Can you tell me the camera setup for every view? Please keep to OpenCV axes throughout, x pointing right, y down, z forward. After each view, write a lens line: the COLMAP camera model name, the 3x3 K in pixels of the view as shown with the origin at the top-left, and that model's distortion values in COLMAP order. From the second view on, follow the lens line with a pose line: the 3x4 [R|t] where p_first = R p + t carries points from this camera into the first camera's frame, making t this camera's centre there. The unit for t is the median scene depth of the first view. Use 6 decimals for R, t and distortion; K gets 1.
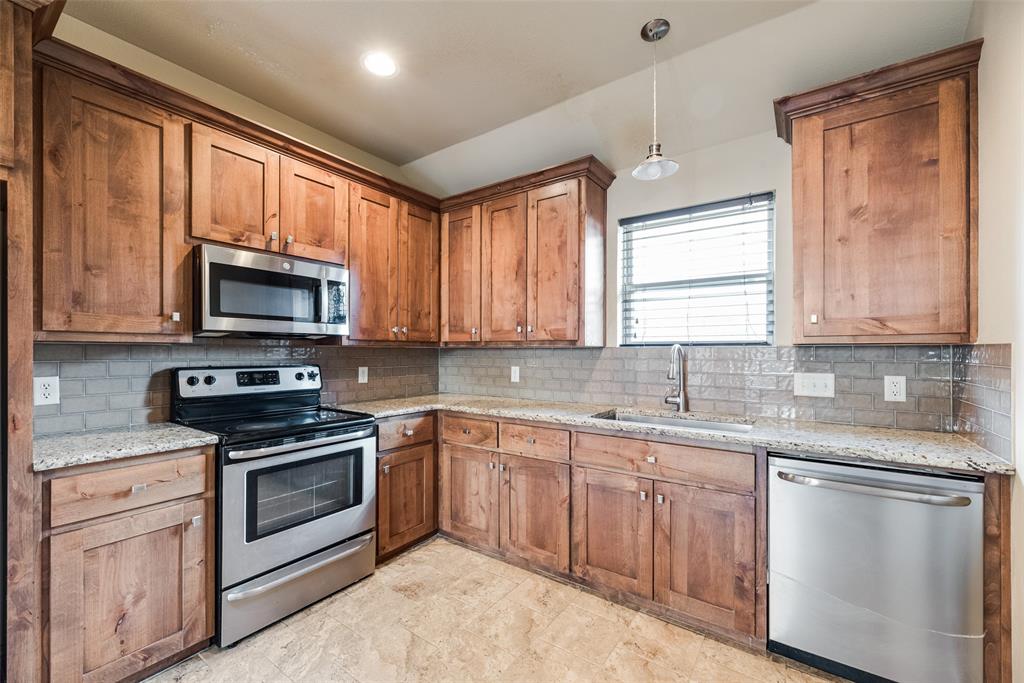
lens RADIAL K [[415.8, 0, 517.4], [0, 415.8, 349.3], [0, 0, 1]] dist [0.001098, 0.001599]
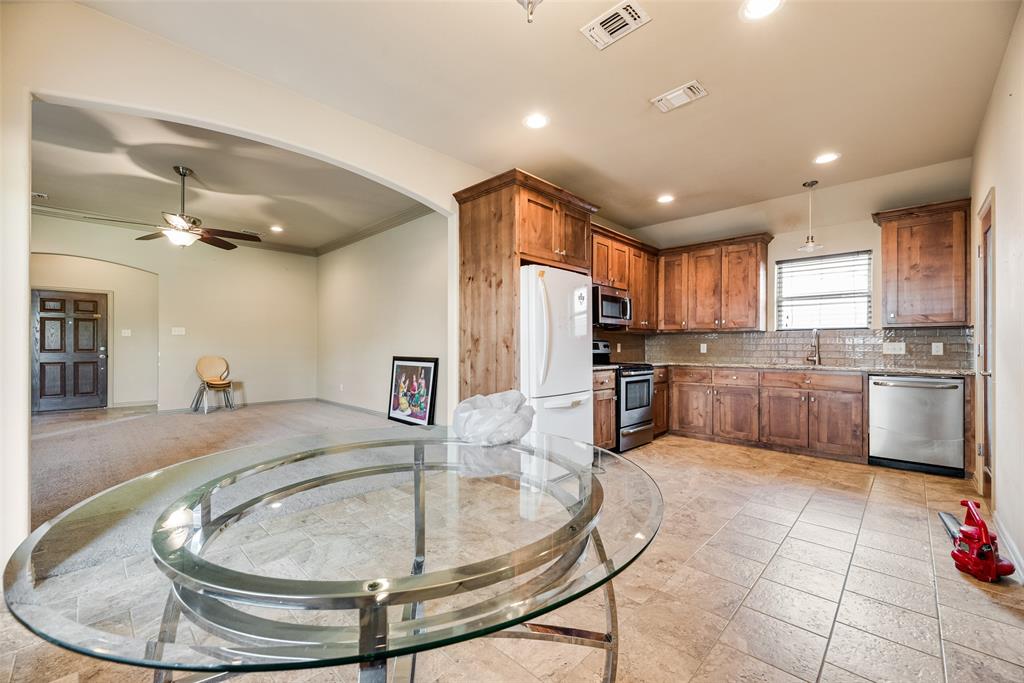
lens RADIAL K [[415.8, 0, 514.6], [0, 415.8, 345.3], [0, 0, 1]] dist [0.001098, 0.001599]
pose [[0.988351, 0.001551, -0.152186, -0.753209], [-0.001737, 0.999998, -0.001094, 0.073031], [0.152184, 0.001346, 0.988351, -1.205681]]
